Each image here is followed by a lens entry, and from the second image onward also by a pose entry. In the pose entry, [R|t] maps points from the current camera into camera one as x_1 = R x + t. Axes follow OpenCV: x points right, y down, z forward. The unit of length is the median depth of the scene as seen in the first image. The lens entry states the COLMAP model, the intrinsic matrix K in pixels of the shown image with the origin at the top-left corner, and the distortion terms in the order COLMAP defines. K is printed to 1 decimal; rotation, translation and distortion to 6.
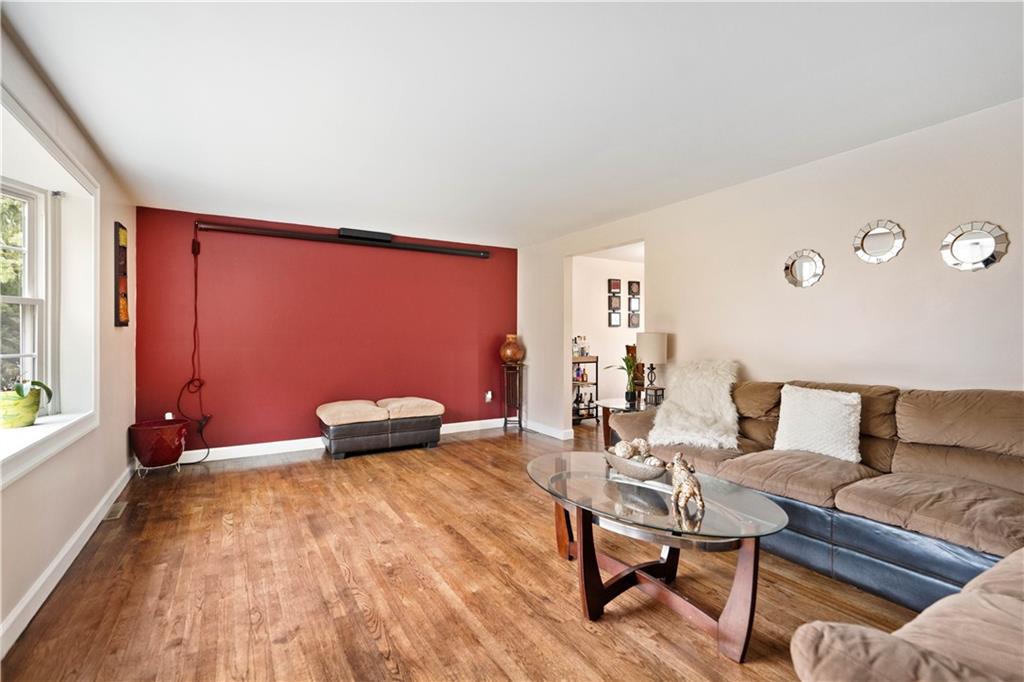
lens RADIAL K [[465.5, 0, 512.0], [0, 465.5, 341.0], [0, 0, 1]] dist [-0.001380, -0.000364]
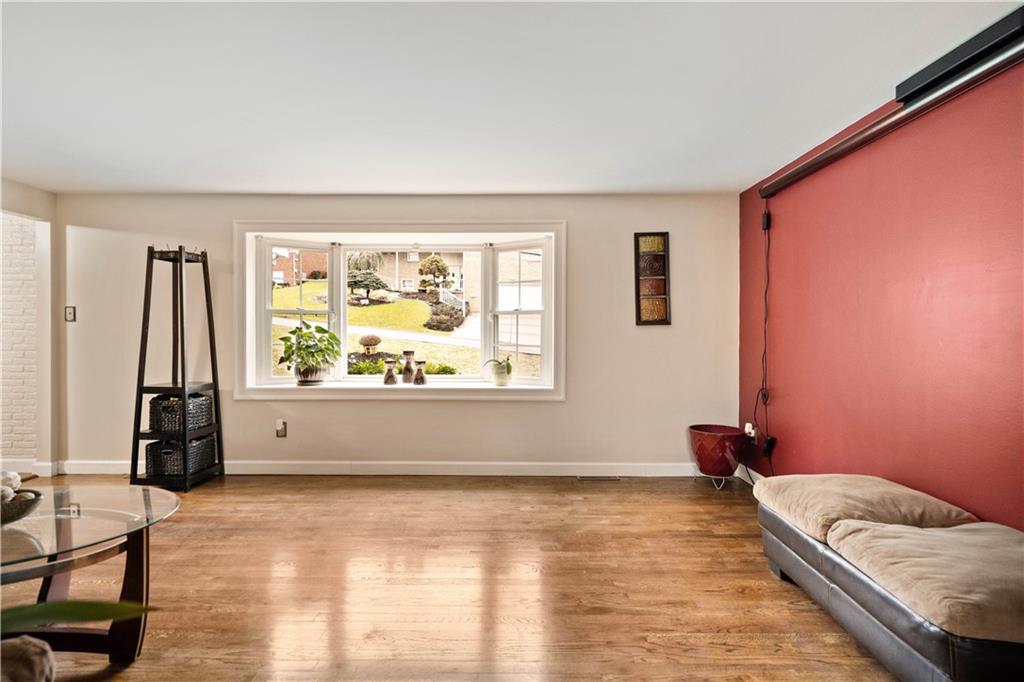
lens RADIAL K [[474.6, 0, 512.0], [0, 474.6, 341.0], [0, 0, 1]] dist [0.000245, 0.000205]
pose [[-0.529108, 0.007540, -0.848521, 0.260980], [-0.011502, 0.999805, 0.016057, -0.009835], [0.848476, 0.018256, -0.528918, 1.194343]]
